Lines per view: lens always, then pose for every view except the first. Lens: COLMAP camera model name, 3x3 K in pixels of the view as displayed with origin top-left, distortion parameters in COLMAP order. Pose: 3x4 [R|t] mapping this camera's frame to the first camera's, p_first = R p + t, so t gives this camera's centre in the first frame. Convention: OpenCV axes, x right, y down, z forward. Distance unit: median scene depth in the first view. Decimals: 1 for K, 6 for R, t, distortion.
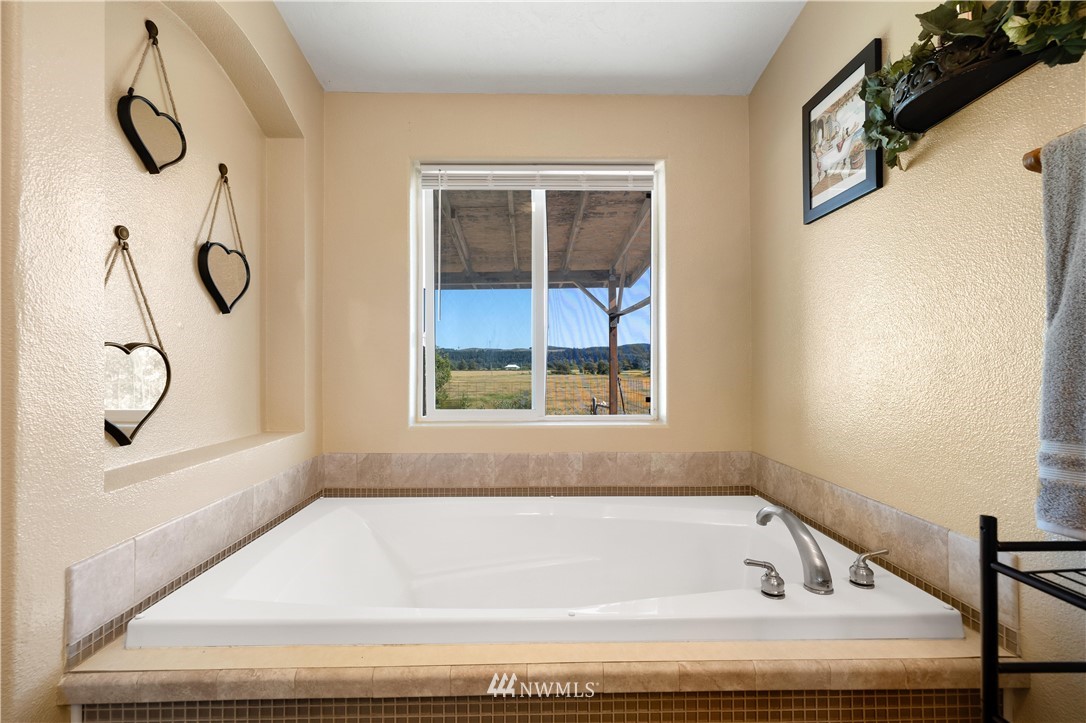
lens RADIAL K [[460.0, 0, 538.7], [0, 460.0, 362.5], [0, 0, 1]] dist [-0.005100, 0.001237]
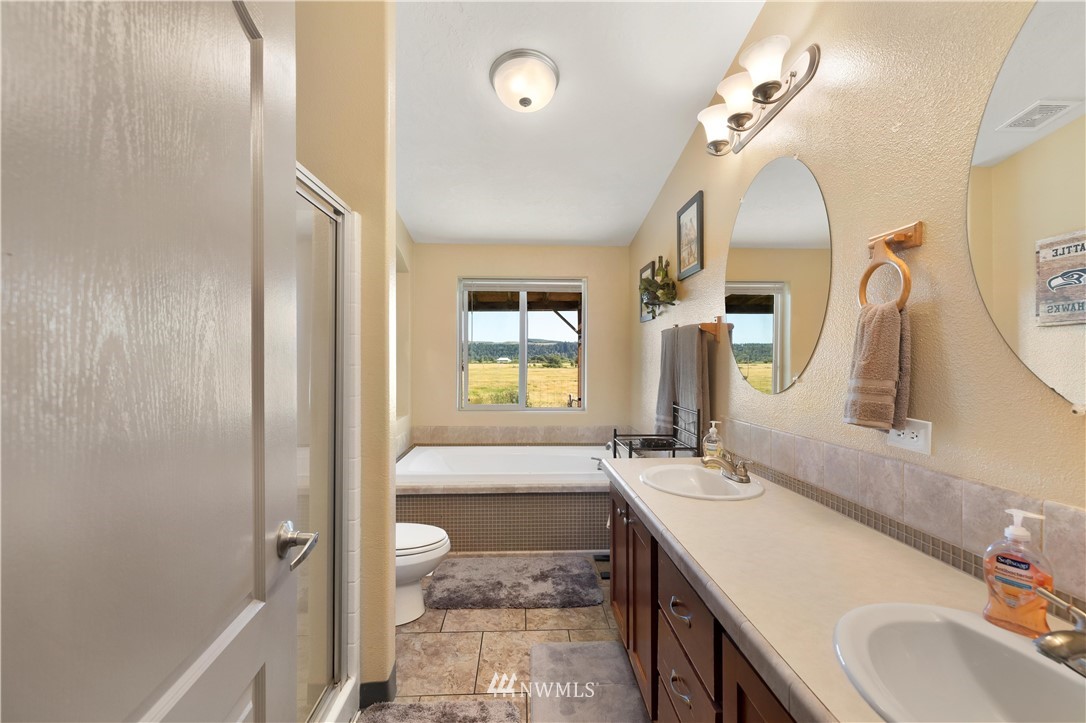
lens RADIAL K [[460.0, 0, 545.0], [0, 460.0, 358.6], [0, 0, 1]] dist [-0.005100, 0.001237]
pose [[0.999460, 0.007818, 0.031924, 0.031512], [-0.008036, 0.999945, 0.006707, -0.104430], [-0.031870, -0.006960, 0.999468, -0.944135]]
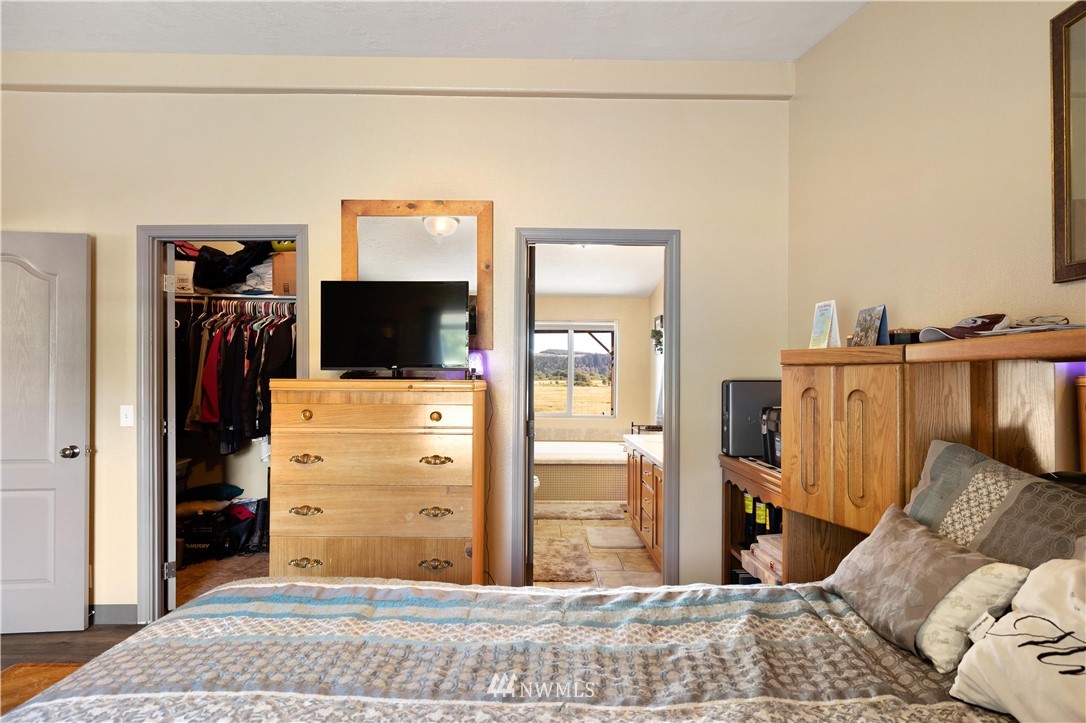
lens RADIAL K [[577.7, 0, 542.9], [0, 577.7, 368.8], [0, 0, 1]] dist [0.006073, 0.000606]
pose [[0.999835, 0.010989, -0.014468, -0.108687], [-0.011028, 0.999936, -0.002601, -0.138035], [0.014439, 0.002760, 0.999892, -2.323141]]
